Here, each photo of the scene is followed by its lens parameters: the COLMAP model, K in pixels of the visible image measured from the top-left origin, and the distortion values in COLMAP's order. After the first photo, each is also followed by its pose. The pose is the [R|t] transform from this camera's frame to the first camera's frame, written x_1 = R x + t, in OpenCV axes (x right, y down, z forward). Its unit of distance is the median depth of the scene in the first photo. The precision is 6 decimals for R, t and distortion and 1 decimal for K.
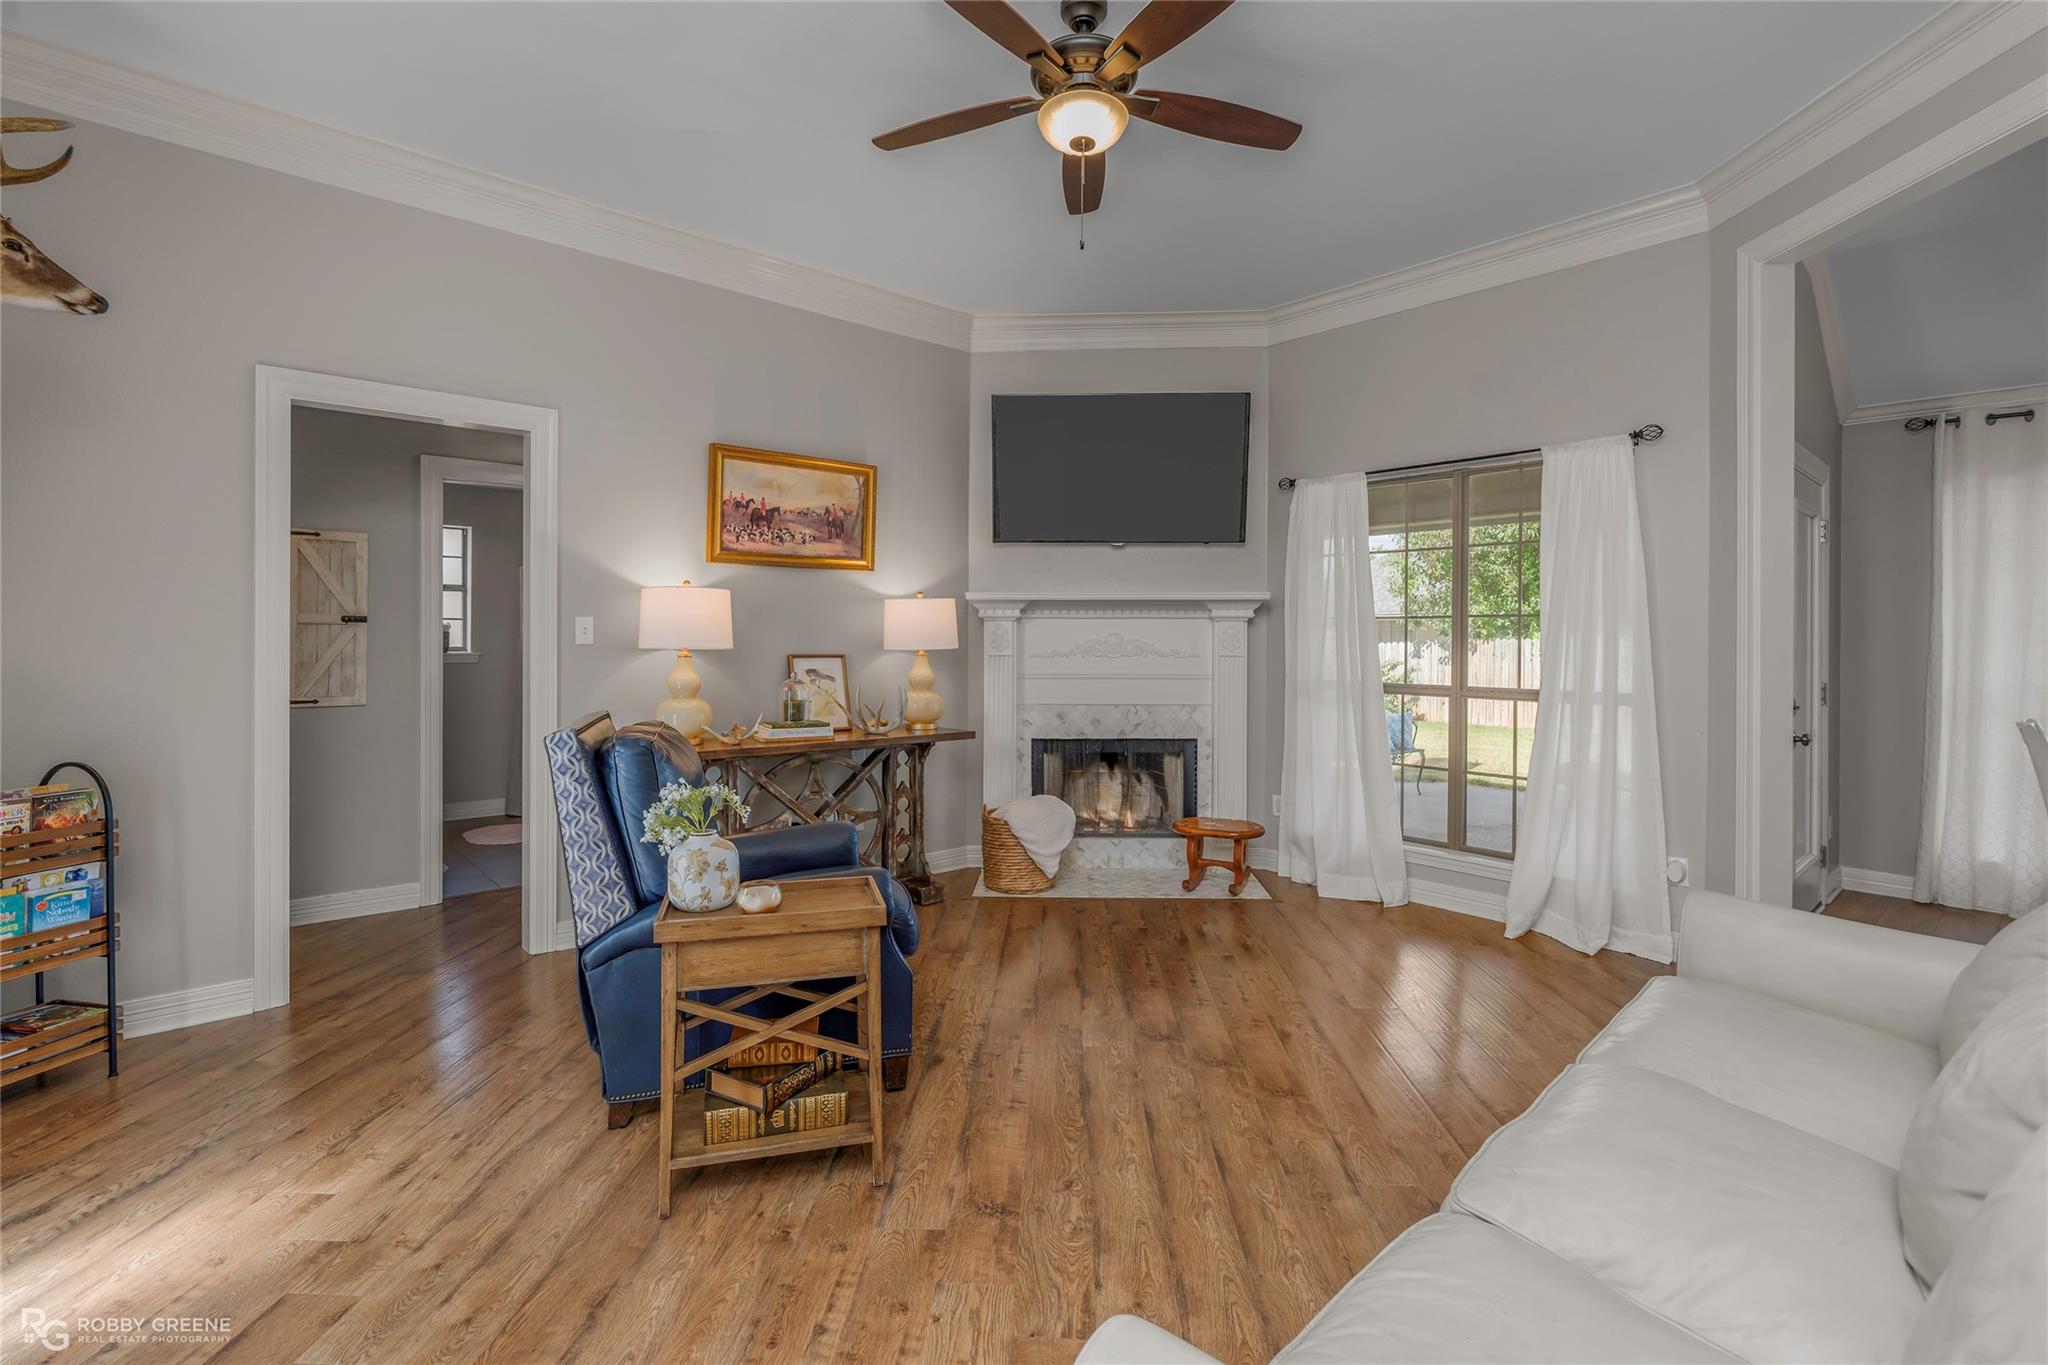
lens RADIAL K [[935.9, 0, 1020.9], [0, 935.9, 620.8], [0, 0, 1]] dist [-0.000332, -0.000036]
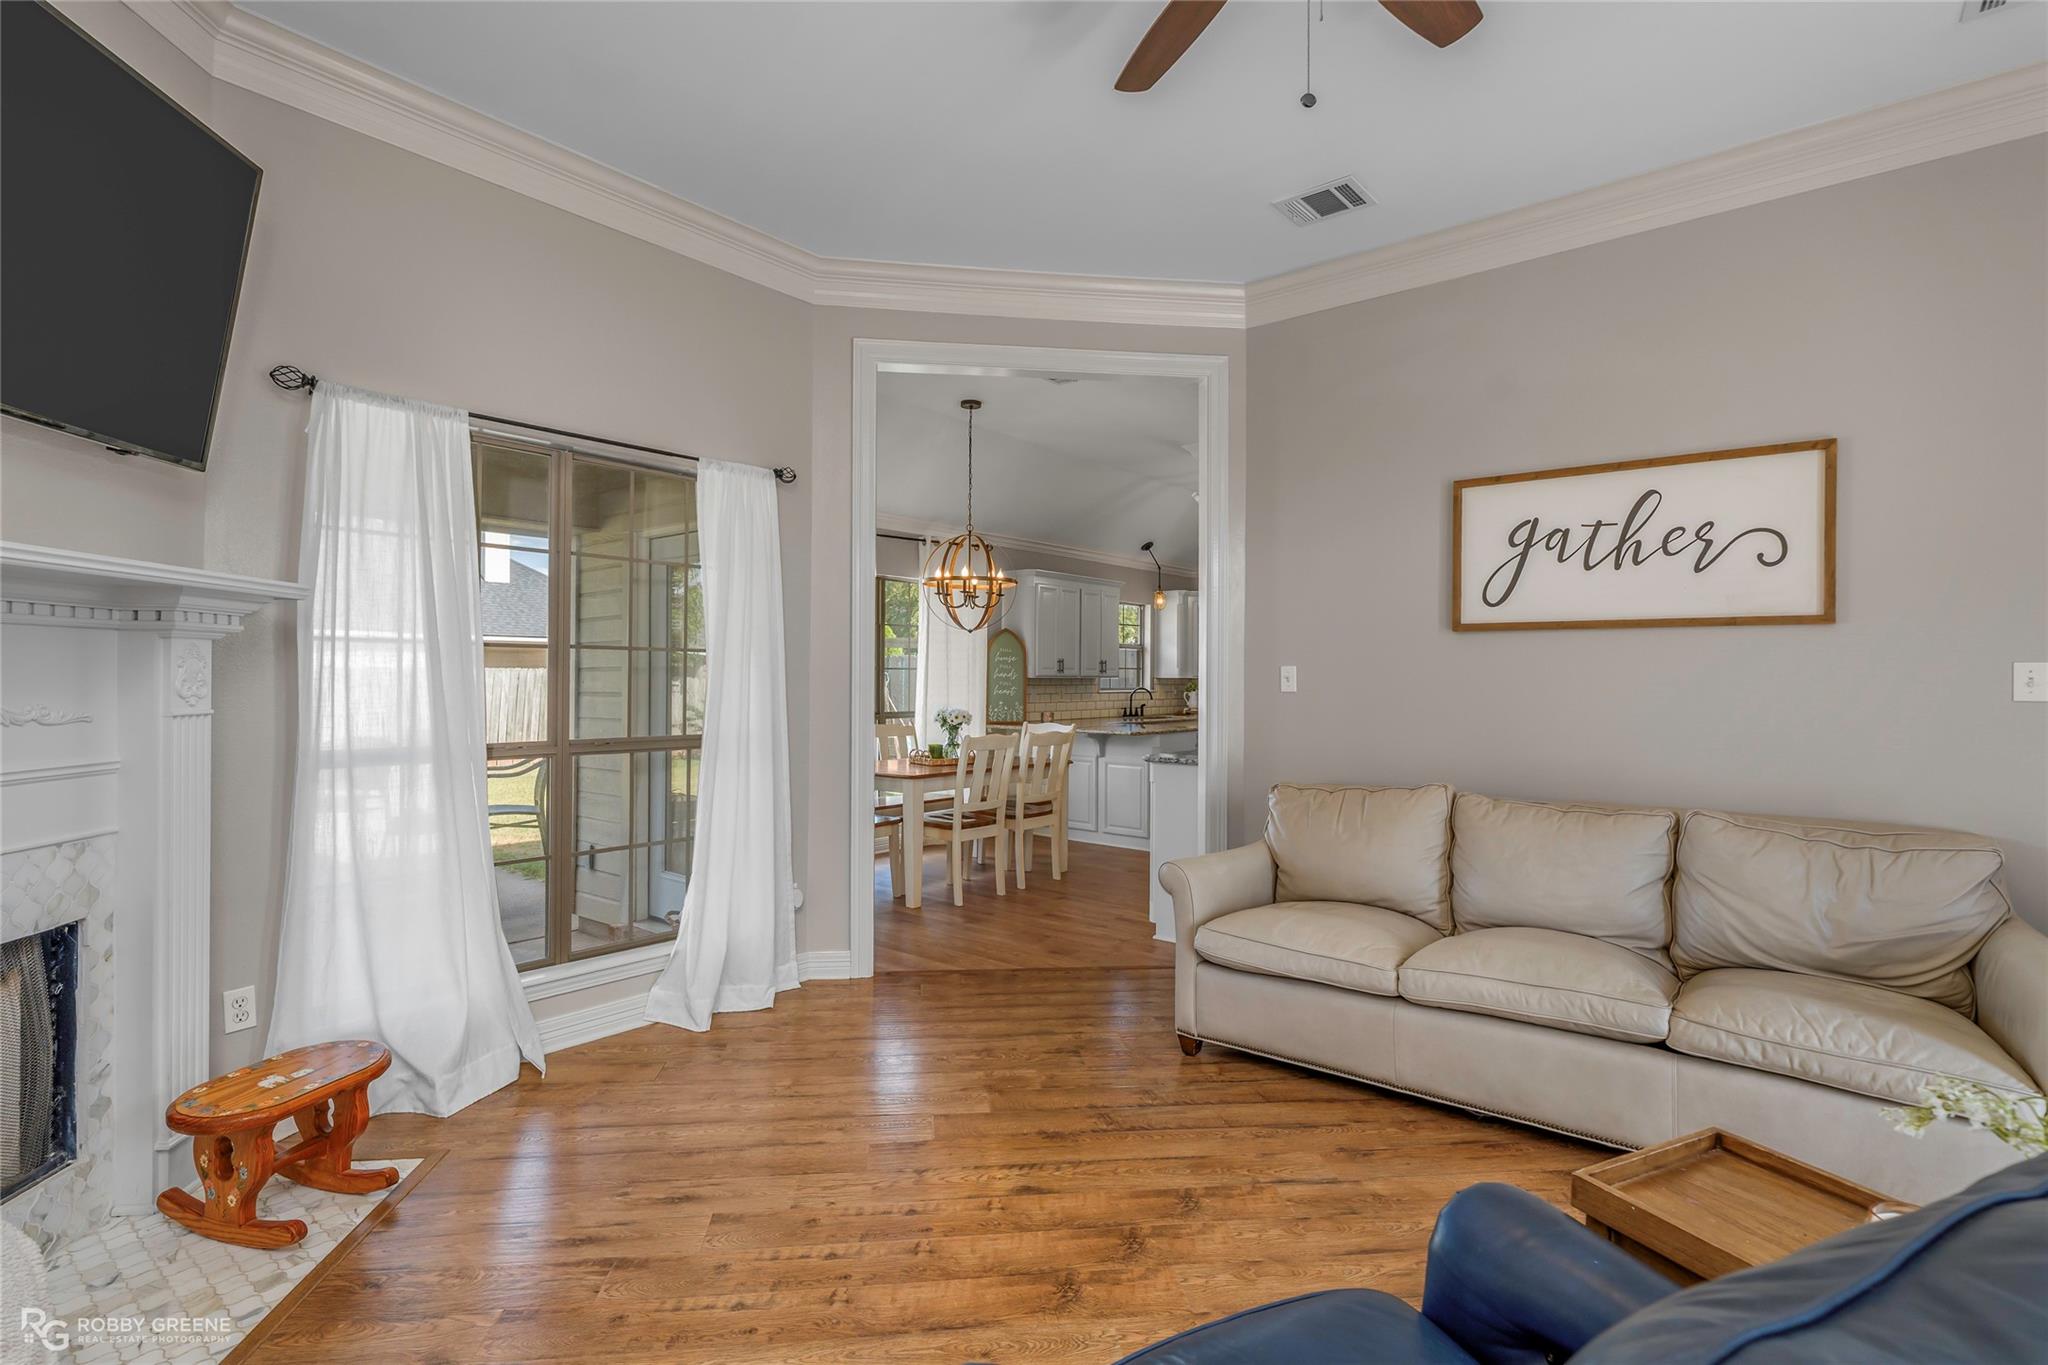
lens RADIAL K [[933.2, 0, 1021.2], [0, 933.2, 690.5], [0, 0, 1]] dist [0.000341, 0.000093]
pose [[-0.118532, -0.000937, 0.992950, -0.311829], [-0.000063, 1.000000, 0.000936, 0.028032], [-0.992950, 0.000049, -0.118532, 0.733462]]
